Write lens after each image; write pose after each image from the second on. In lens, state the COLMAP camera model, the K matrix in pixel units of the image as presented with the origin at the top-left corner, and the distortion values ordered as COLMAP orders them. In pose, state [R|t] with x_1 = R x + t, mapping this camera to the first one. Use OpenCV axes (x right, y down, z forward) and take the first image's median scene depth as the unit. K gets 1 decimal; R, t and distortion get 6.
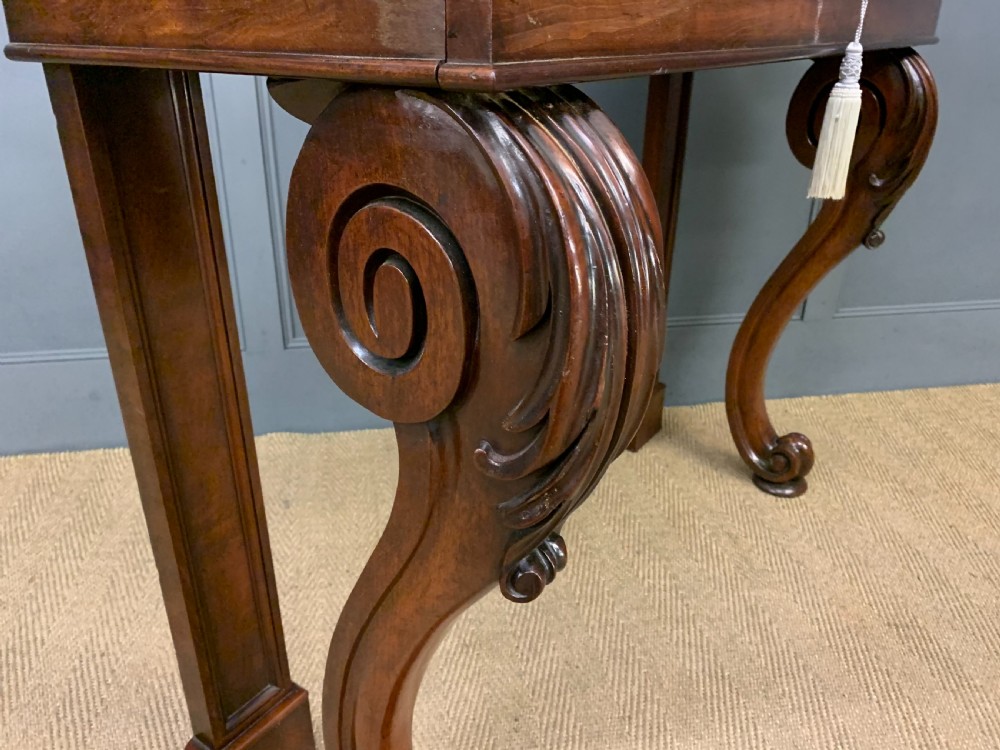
lens RADIAL K [[774.3, 0, 493.5], [0, 774.3, 365.9], [0, 0, 1]] dist [0.006307, -0.001042]
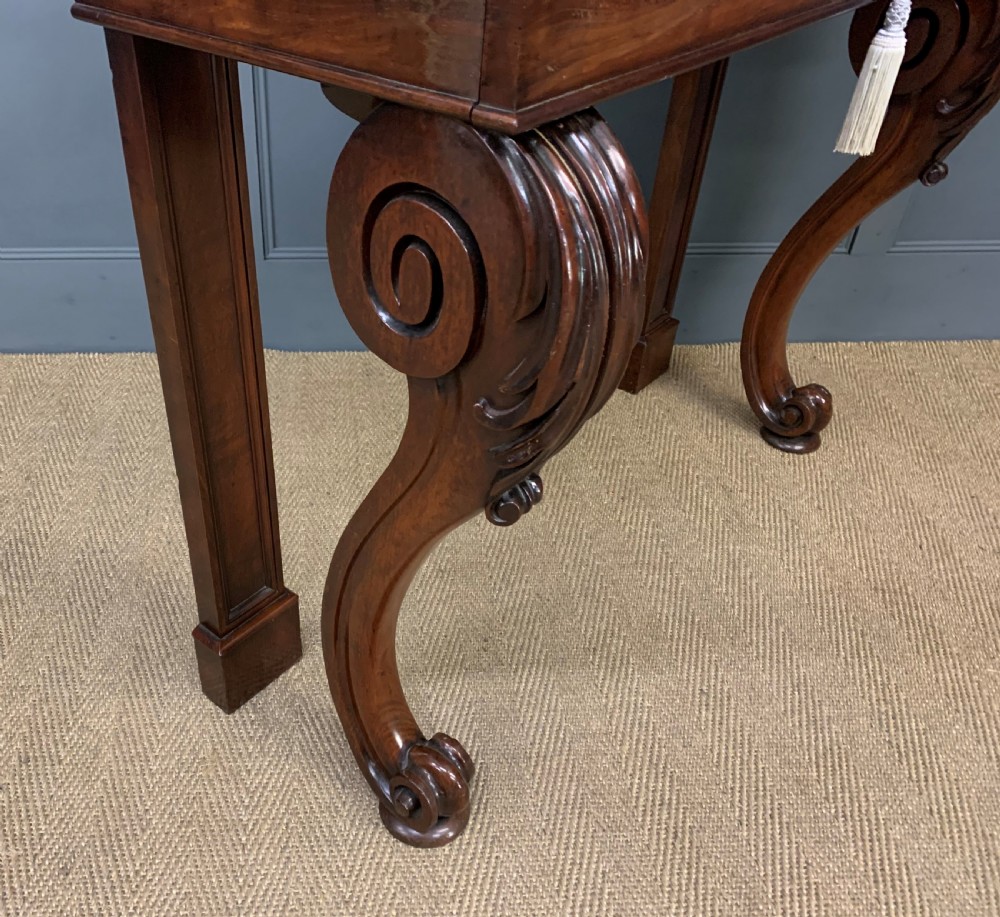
lens RADIAL K [[933.5, 0, 384.9], [0, 933.5, 455.2], [0, 0, 1]] dist [0.036542, -0.035121]
pose [[0.993360, 0.072823, -0.089063, -0.010770], [-0.053233, 0.977245, 0.205323, -0.042842], [0.101988, -0.199219, 0.974633, -0.190397]]
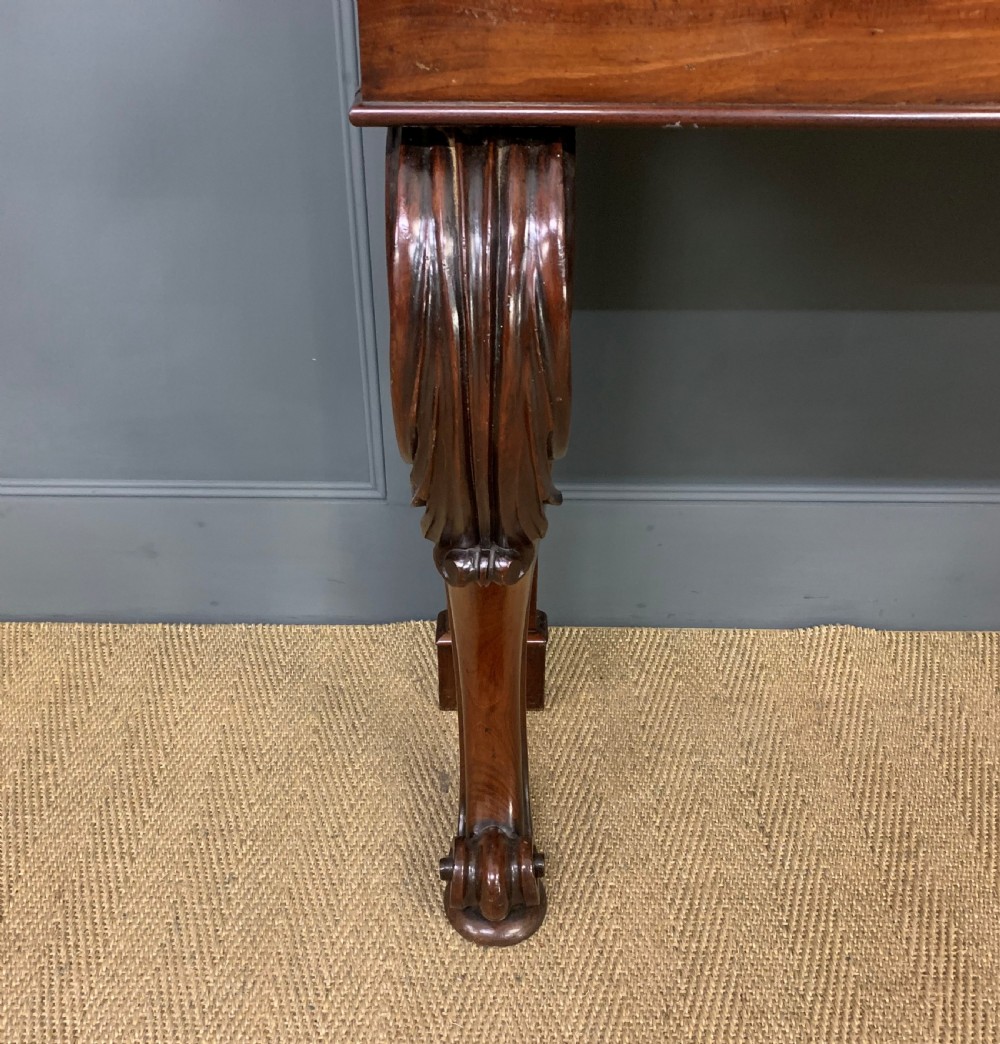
lens RADIAL K [[1078.1, 0, 486.1], [0, 1078.1, 510.0], [0, 0, 1]] dist [0.015068, -0.022739]
pose [[0.982245, 0.099706, -0.158915, -0.154731], [-0.066263, 0.976864, 0.203335, -0.266868], [0.175513, -0.189194, 0.966127, 0.290739]]
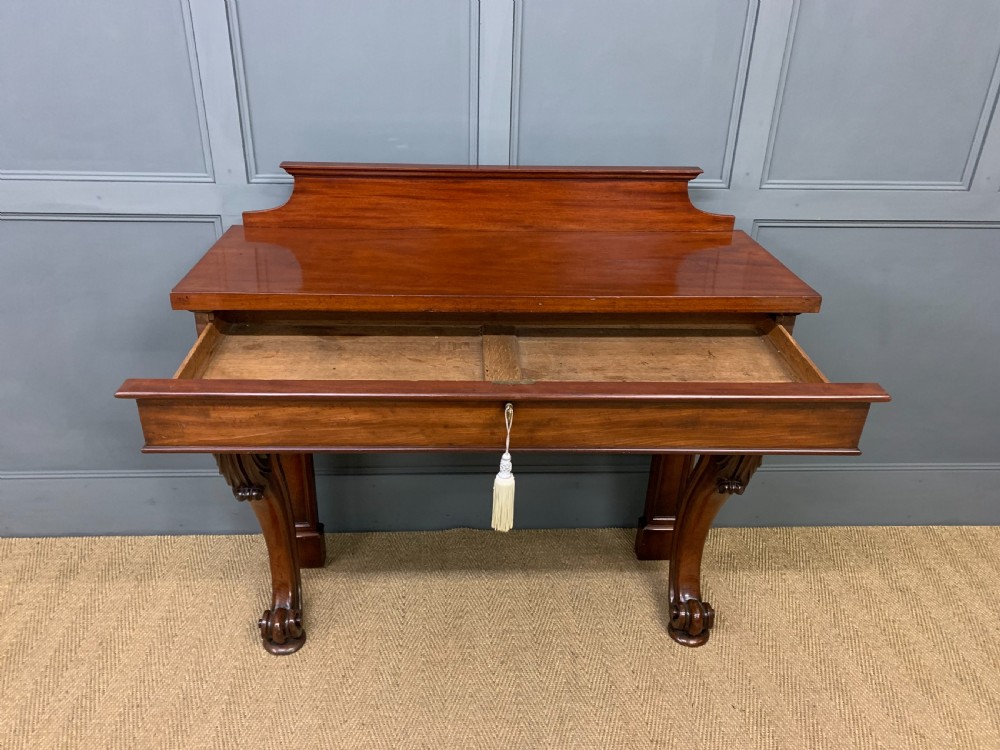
lens RADIAL K [[767.4, 0, 490.9], [0, 767.4, 372.6], [0, 0, 1]] dist [0.009245, 0.000599]
pose [[0.992229, 0.065910, -0.105533, 0.332857], [-0.061322, 0.997051, 0.046149, -0.422213], [0.108263, -0.039319, 0.993344, -0.459520]]
